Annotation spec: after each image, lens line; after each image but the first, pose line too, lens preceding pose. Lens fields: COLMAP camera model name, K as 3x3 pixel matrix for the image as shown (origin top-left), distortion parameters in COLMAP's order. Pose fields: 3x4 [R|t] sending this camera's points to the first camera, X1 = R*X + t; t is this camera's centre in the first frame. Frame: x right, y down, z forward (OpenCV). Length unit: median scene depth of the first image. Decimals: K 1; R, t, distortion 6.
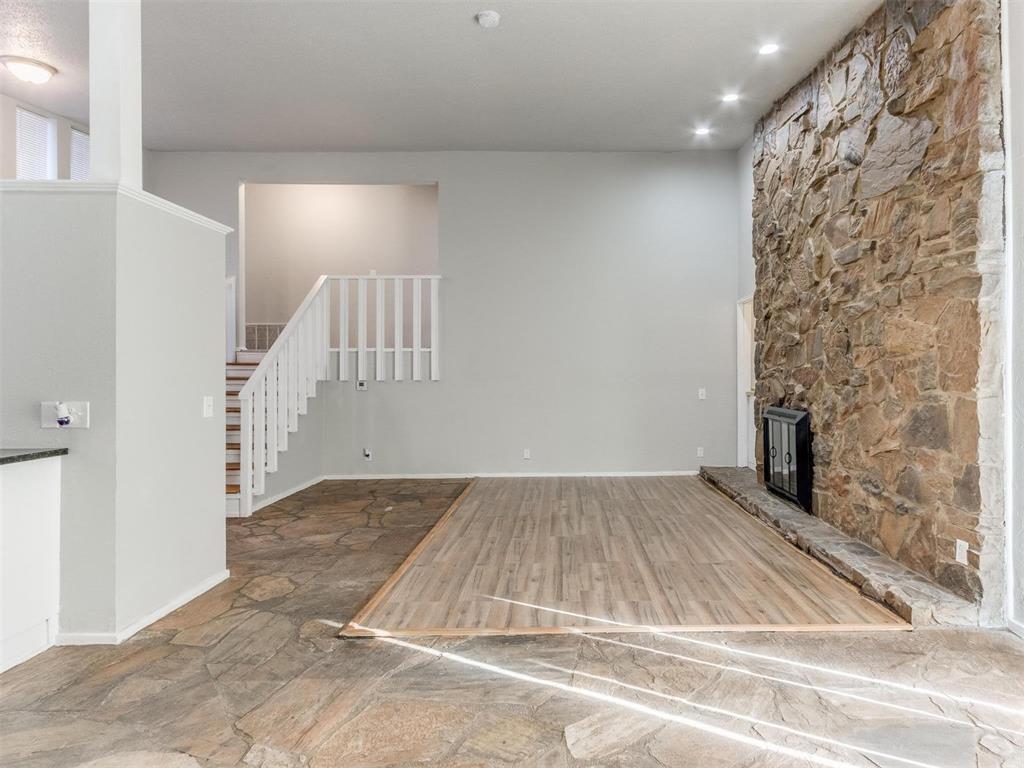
lens RADIAL K [[579.9, 0, 567.0], [0, 579.9, 373.8], [0, 0, 1]] dist [0.003293, -0.002901]
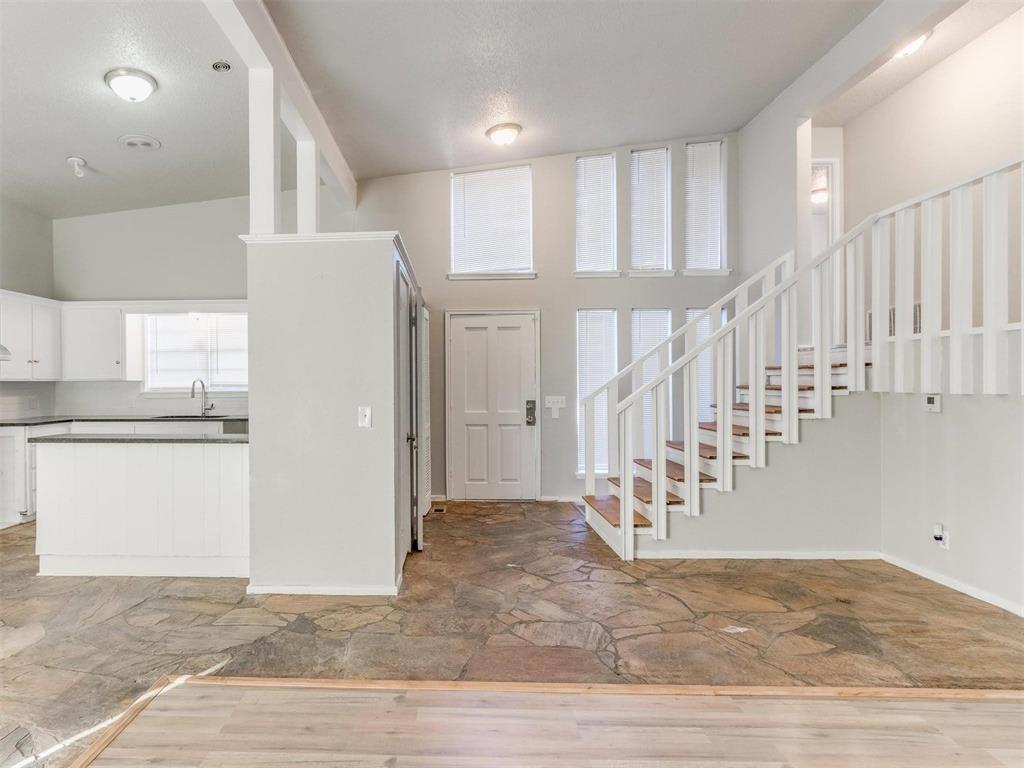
lens RADIAL K [[579.9, 0, 441.7], [0, 579.9, 383.7], [0, 0, 1]] dist [0.003293, -0.002901]
pose [[-0.040337, 0.003033, -0.999182, 0.330644], [0.006475, 0.999975, 0.002774, -0.002960], [0.999165, -0.006358, -0.040355, 0.978507]]
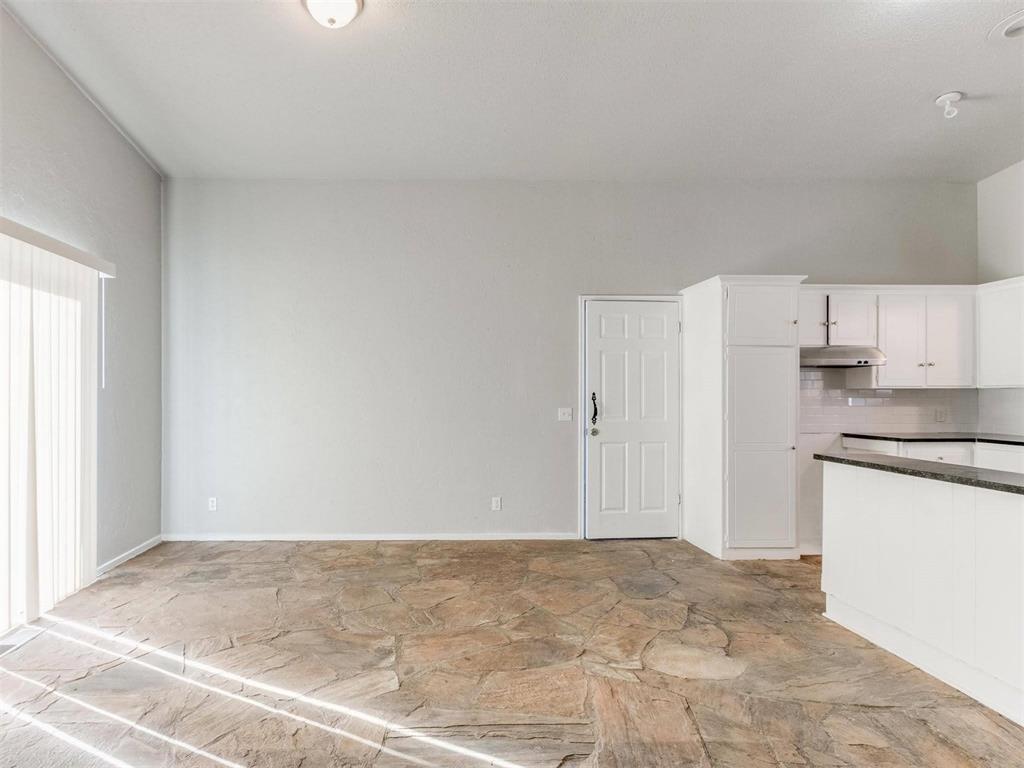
lens RADIAL K [[579.9, 0, 444.2], [0, 579.9, 396.4], [0, 0, 1]] dist [0.003293, -0.002901]
pose [[-0.999780, 0.002954, -0.020769, -0.037051], [0.002944, 0.999996, 0.000467, 0.001199], [0.020770, 0.000406, -0.999784, 1.076508]]
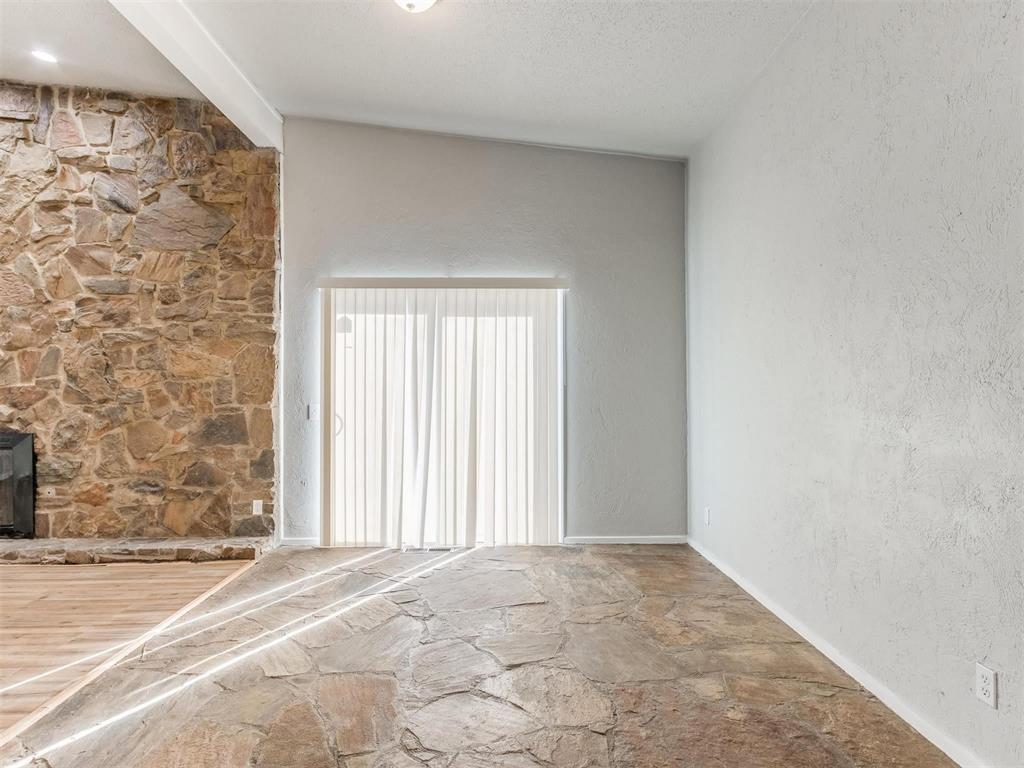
lens RADIAL K [[573.9, 0, 506.6], [0, 573.9, 387.2], [0, 0, 1]] dist [0.005518, -0.005640]
pose [[-0.006255, 0.010358, 0.999927, -0.607536], [0.002862, 0.999942, -0.010341, 0.002361], [-0.999976, 0.002797, -0.006284, 0.239605]]
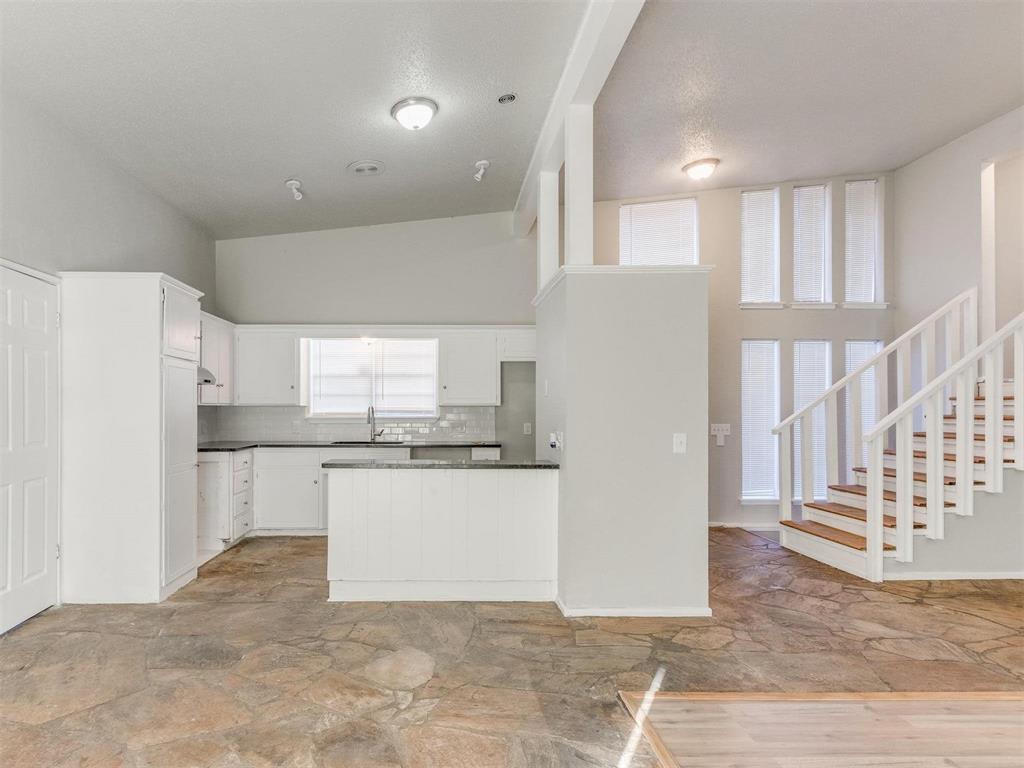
lens RADIAL K [[579.9, 0, 451.8], [0, 579.9, 412.2], [0, 0, 1]] dist [0.003293, -0.002901]
pose [[0.011333, 0.006106, -0.999917, 0.356408], [-0.000785, 0.999981, 0.006098, -0.004617], [0.999935, 0.000715, 0.011338, 0.477690]]
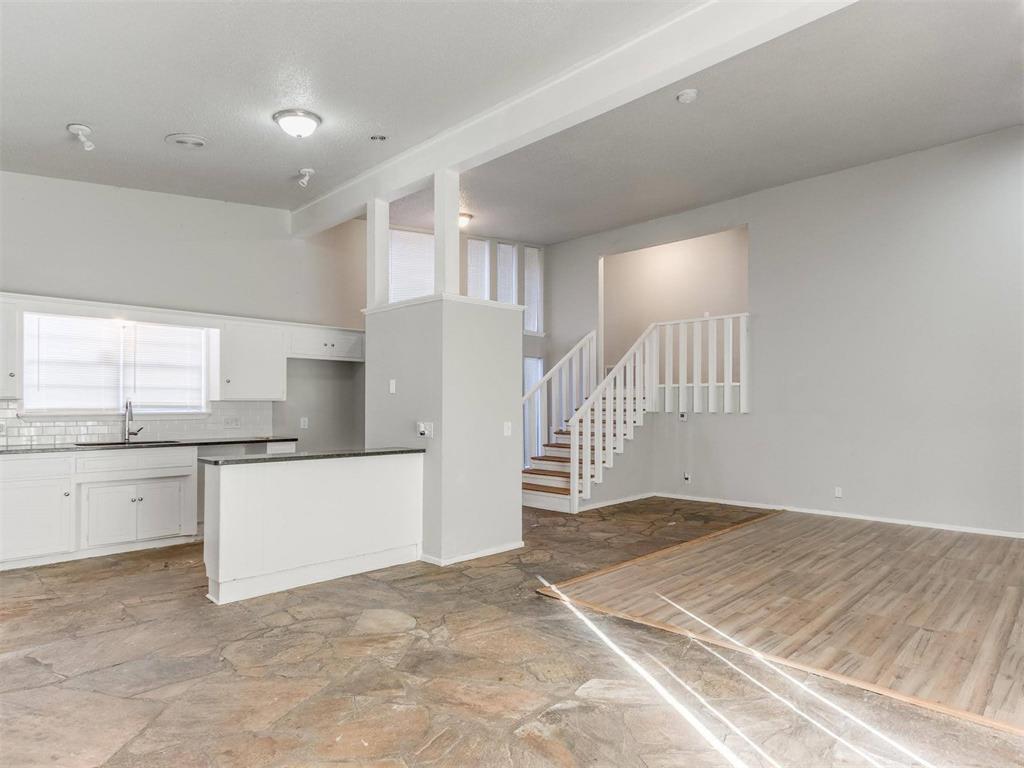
lens RADIAL K [[579.9, 0, 548.5], [0, 579.9, 400.2], [0, 0, 1]] dist [0.003293, -0.002901]
pose [[0.726694, -0.003681, -0.686952, 0.402310], [-0.002796, 0.999962, -0.008316, -0.003135], [0.686956, 0.007964, 0.726655, -0.011141]]
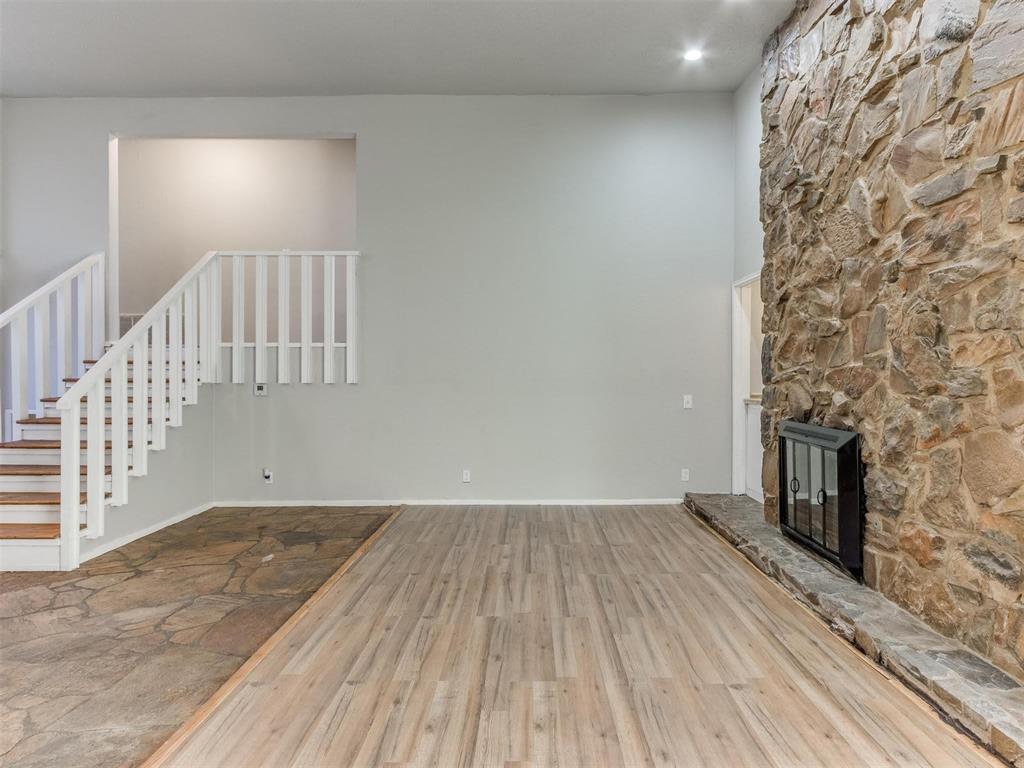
lens RADIAL K [[579.9, 0, 525.8], [0, 579.9, 377.3], [0, 0, 1]] dist [0.003293, -0.002901]
pose [[0.999888, 0.002754, -0.014692, 0.040348], [-0.002704, 0.999990, 0.003426, -0.000363], [0.014701, -0.003386, 0.999886, 0.350457]]
